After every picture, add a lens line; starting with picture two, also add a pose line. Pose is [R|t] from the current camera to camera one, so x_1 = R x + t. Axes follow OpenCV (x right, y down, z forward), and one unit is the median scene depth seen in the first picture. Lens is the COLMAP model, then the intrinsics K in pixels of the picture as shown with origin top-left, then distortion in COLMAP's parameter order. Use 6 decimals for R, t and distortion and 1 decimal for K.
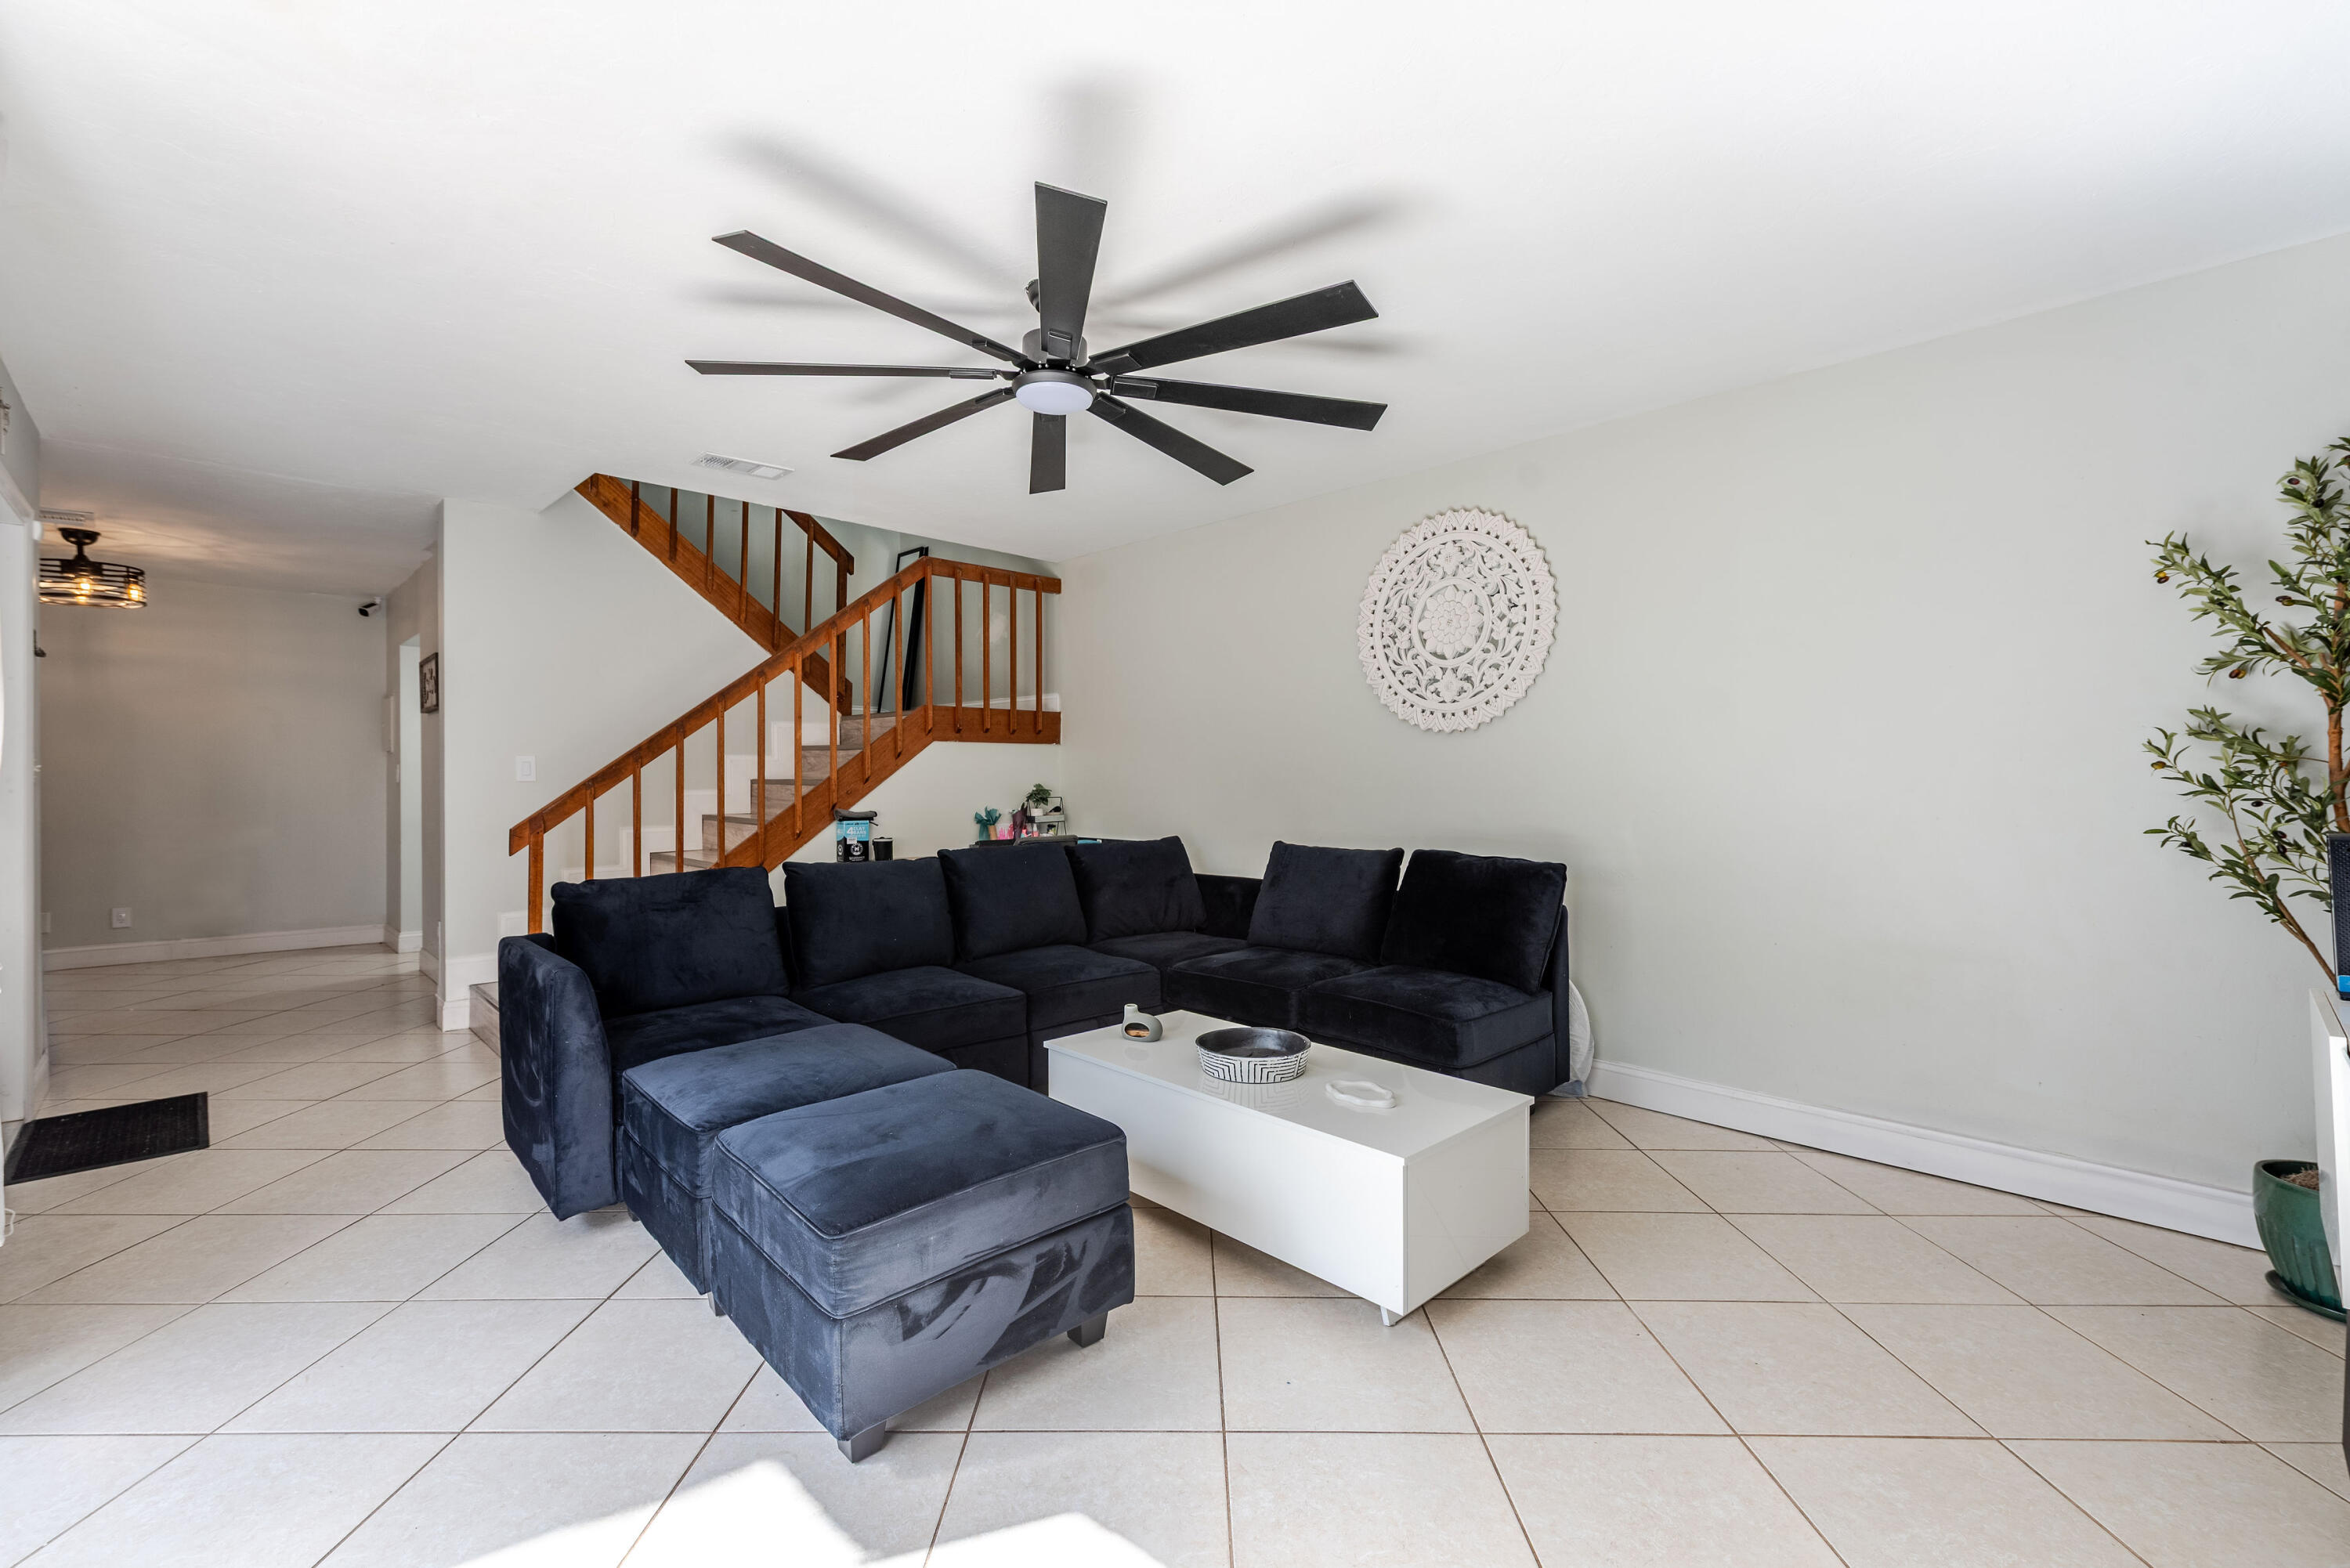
lens RADIAL K [[1002.5, 0, 1180.0], [0, 1002.5, 778.2], [0, 0, 1]] dist [-0.002984, -0.000379]
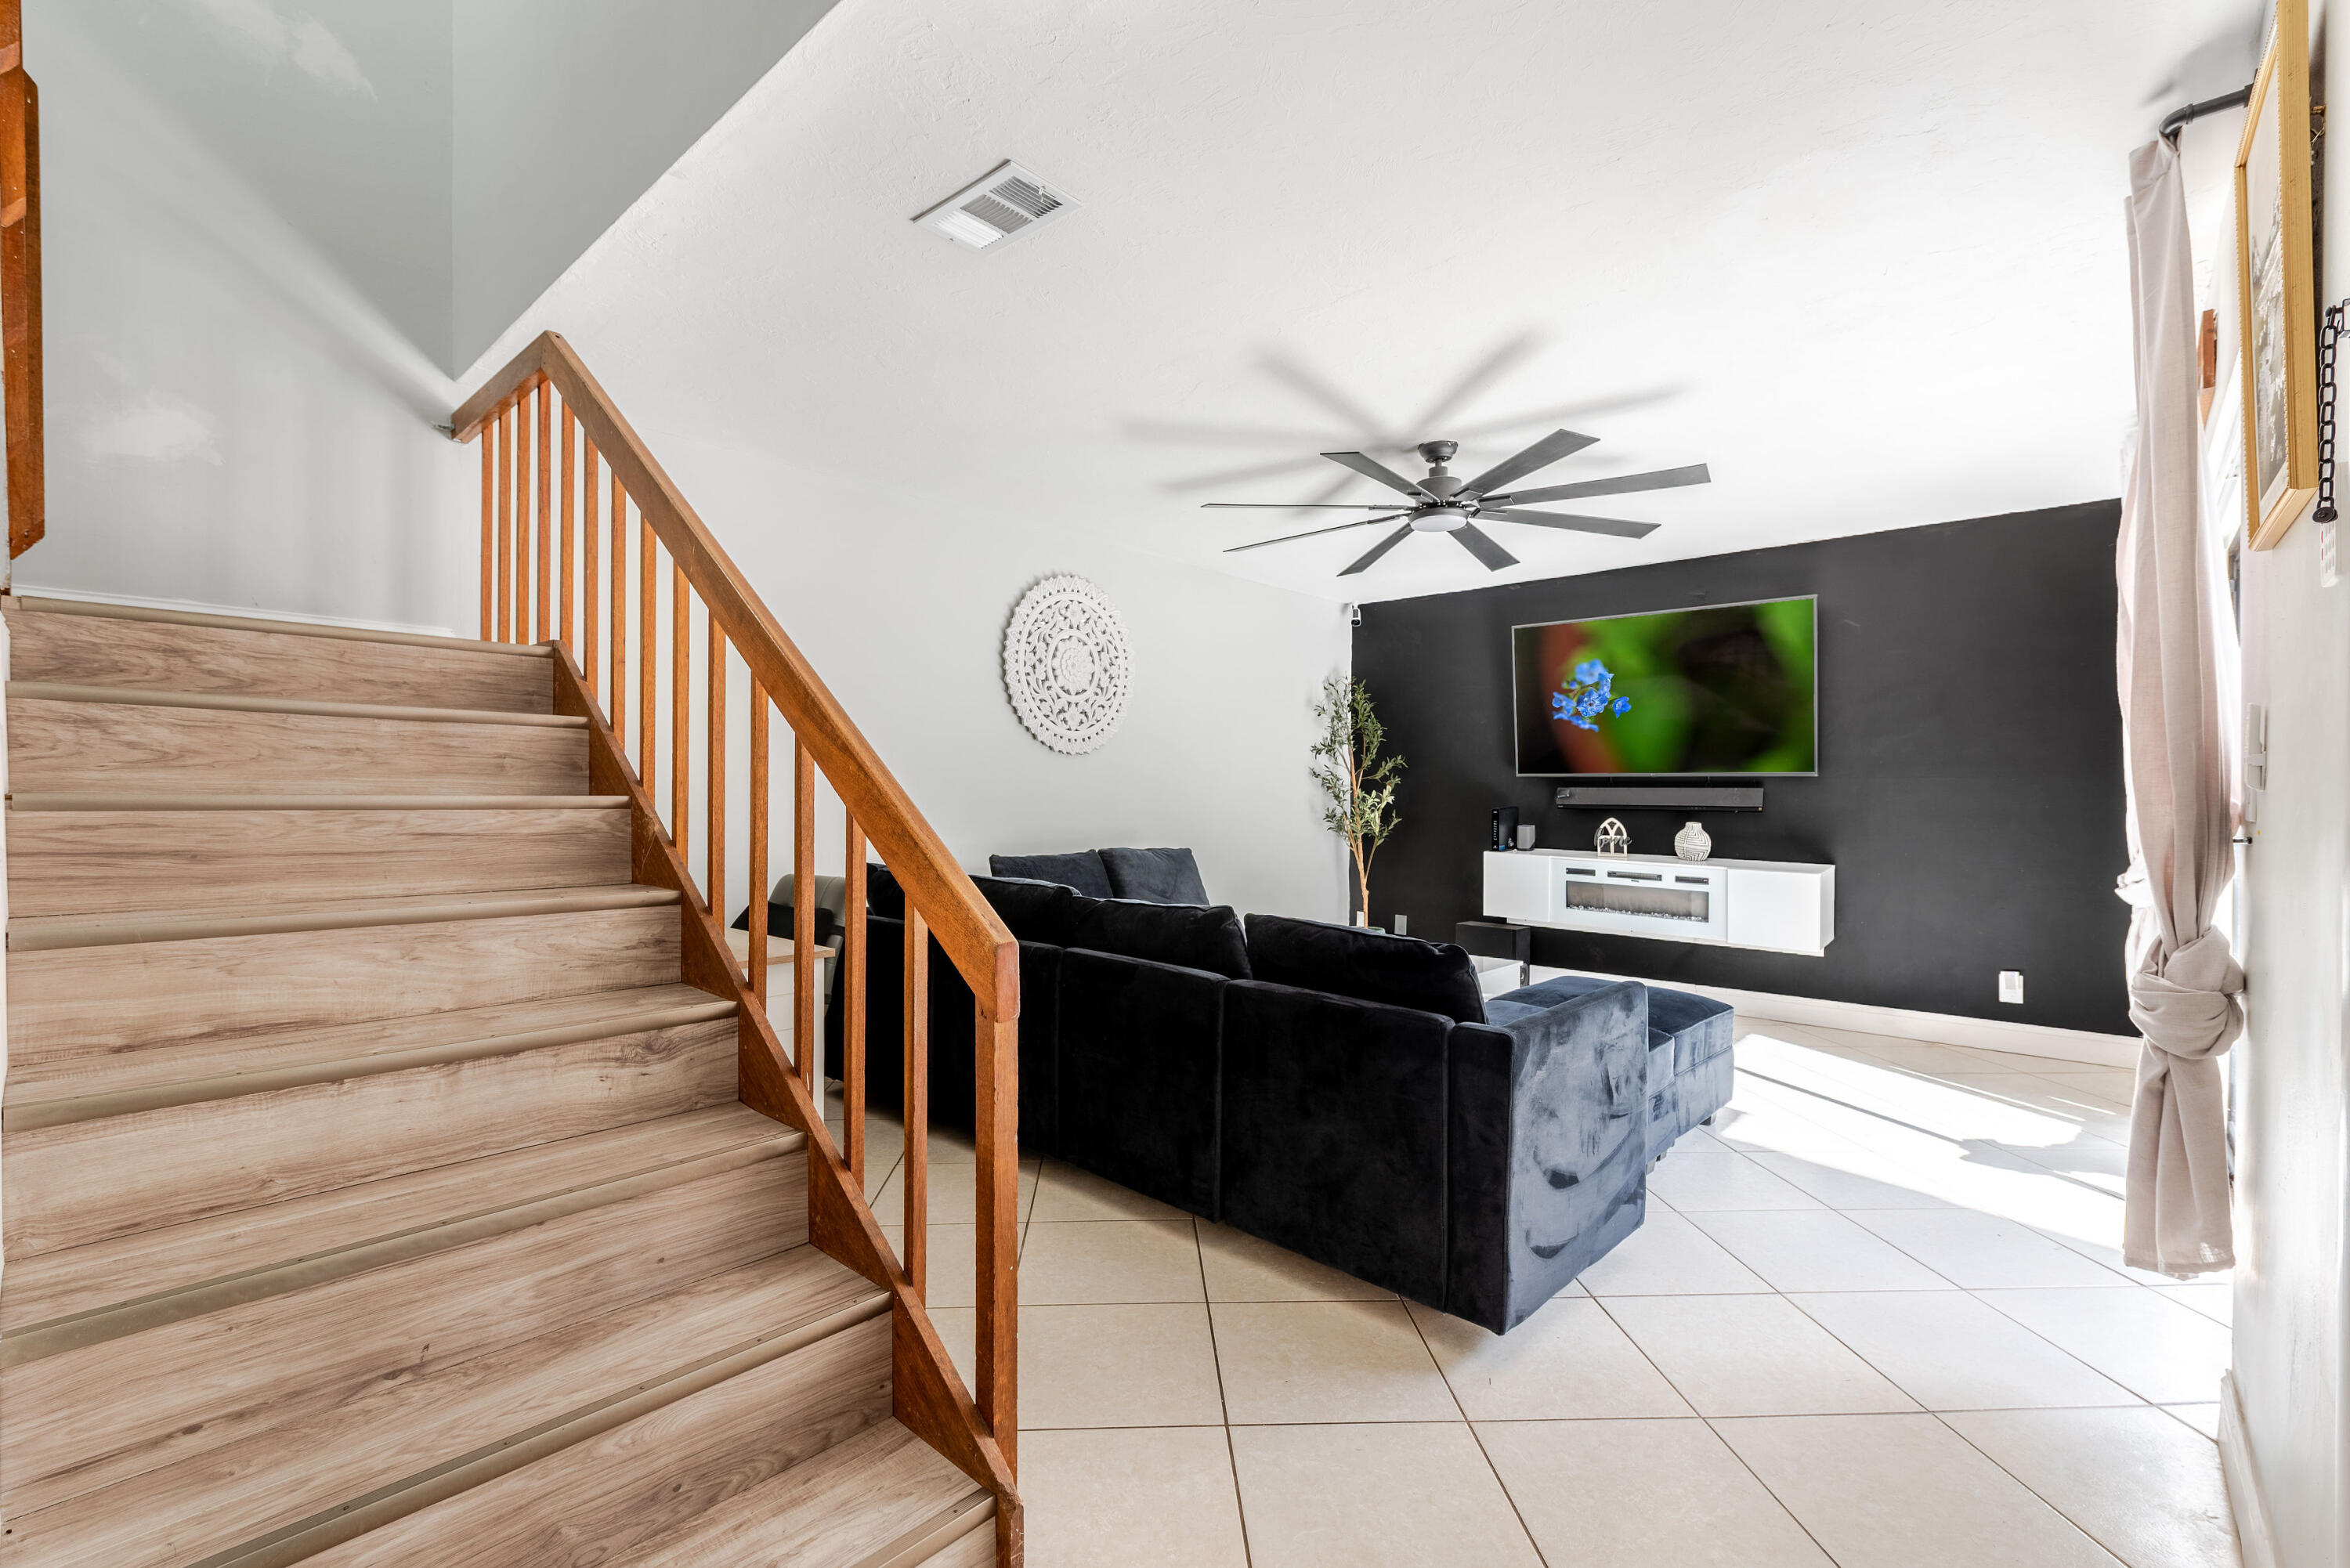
lens RADIAL K [[1002.5, 0, 1180.0], [0, 1002.5, 778.2], [0, 0, 1]] dist [-0.002984, -0.000379]
pose [[-0.071724, 0.012260, 0.997349, -0.963198], [-0.001588, 0.999922, -0.012406, -0.001575], [-0.997423, -0.002473, -0.071699, 0.950513]]
